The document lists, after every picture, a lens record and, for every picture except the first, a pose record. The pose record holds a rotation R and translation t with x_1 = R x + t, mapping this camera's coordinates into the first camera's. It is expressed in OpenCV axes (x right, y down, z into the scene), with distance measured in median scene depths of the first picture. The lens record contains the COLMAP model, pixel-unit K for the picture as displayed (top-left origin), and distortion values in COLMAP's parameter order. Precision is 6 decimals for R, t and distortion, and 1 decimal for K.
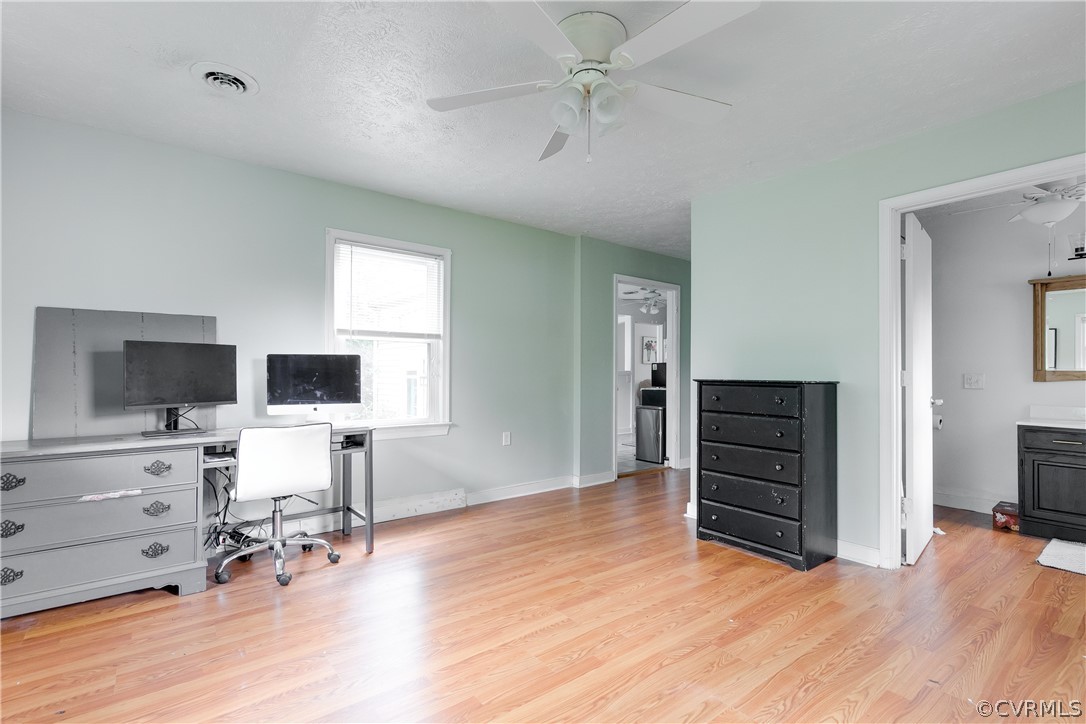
lens RADIAL K [[505.1, 0, 536.5], [0, 505.1, 363.9], [0, 0, 1]] dist [0.008850, -0.001306]
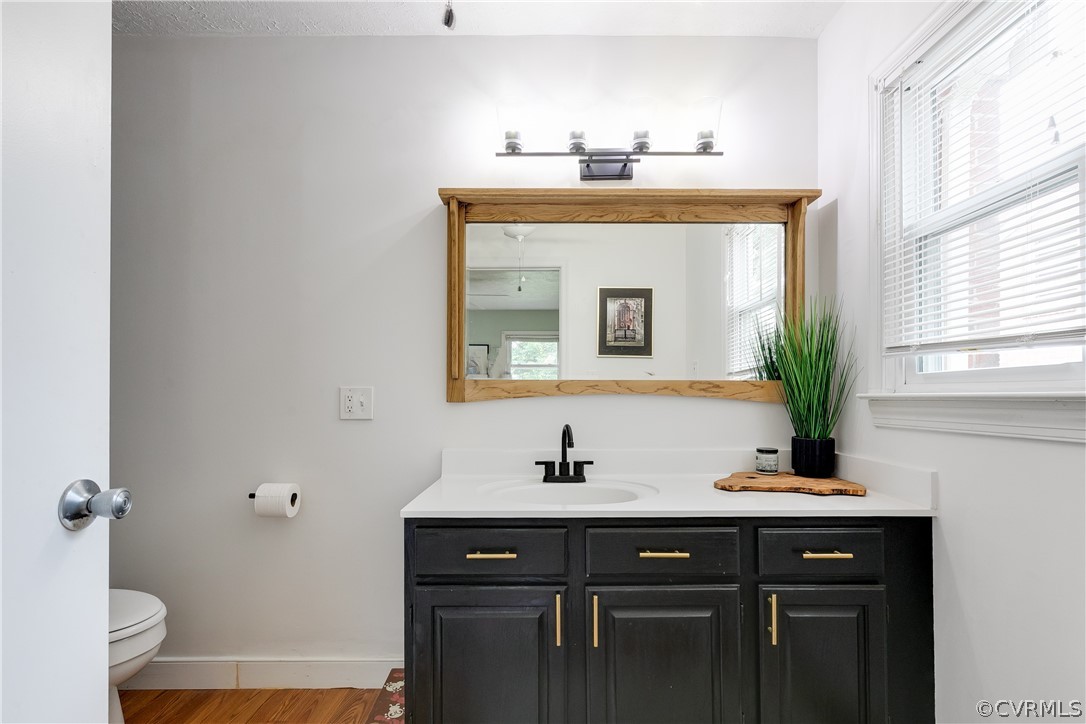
lens RADIAL K [[505.1, 0, 548.7], [0, 505.1, 388.8], [0, 0, 1]] dist [0.008850, -0.001306]
pose [[0.607040, -0.000038, 0.794671, 1.194273], [-0.003388, 0.999991, 0.002636, 0.036951], [-0.794664, -0.004293, 0.607035, 1.152599]]
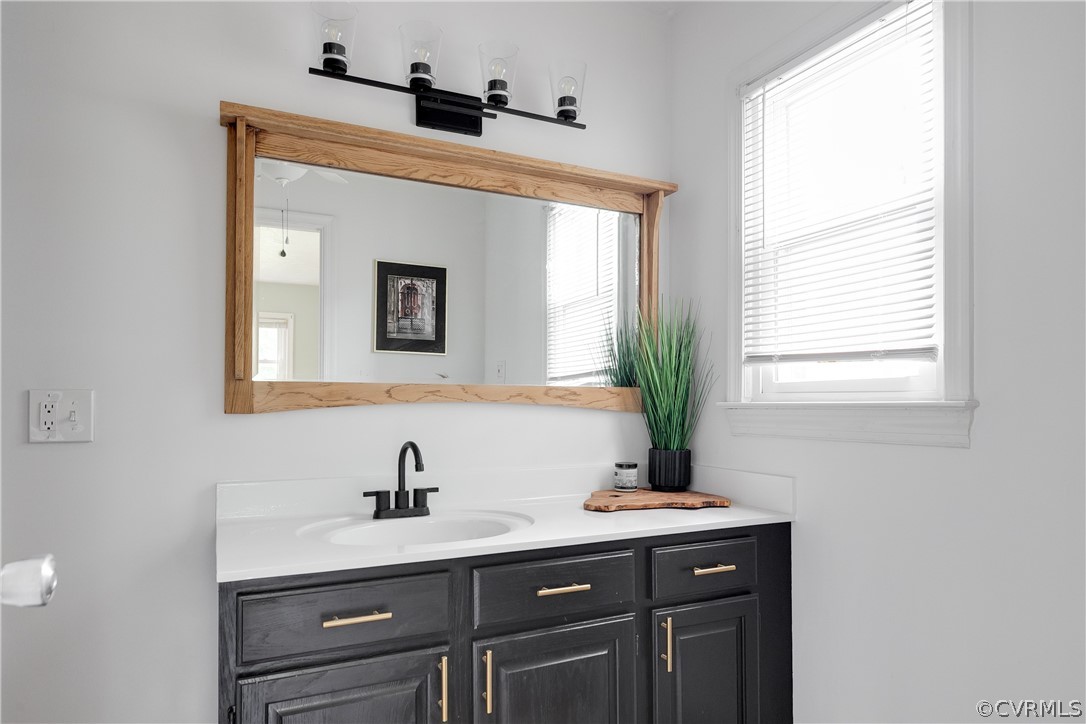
lens RADIAL K [[663.2, 0, 548.1], [0, 663.2, 392.0], [0, 0, 1]] dist [0.015188, -0.001320]
pose [[0.202306, 0.007092, 0.979297, 1.085003], [-0.010722, 0.999930, -0.005027, 0.037280], [-0.979264, -0.009483, 0.202368, 1.291342]]
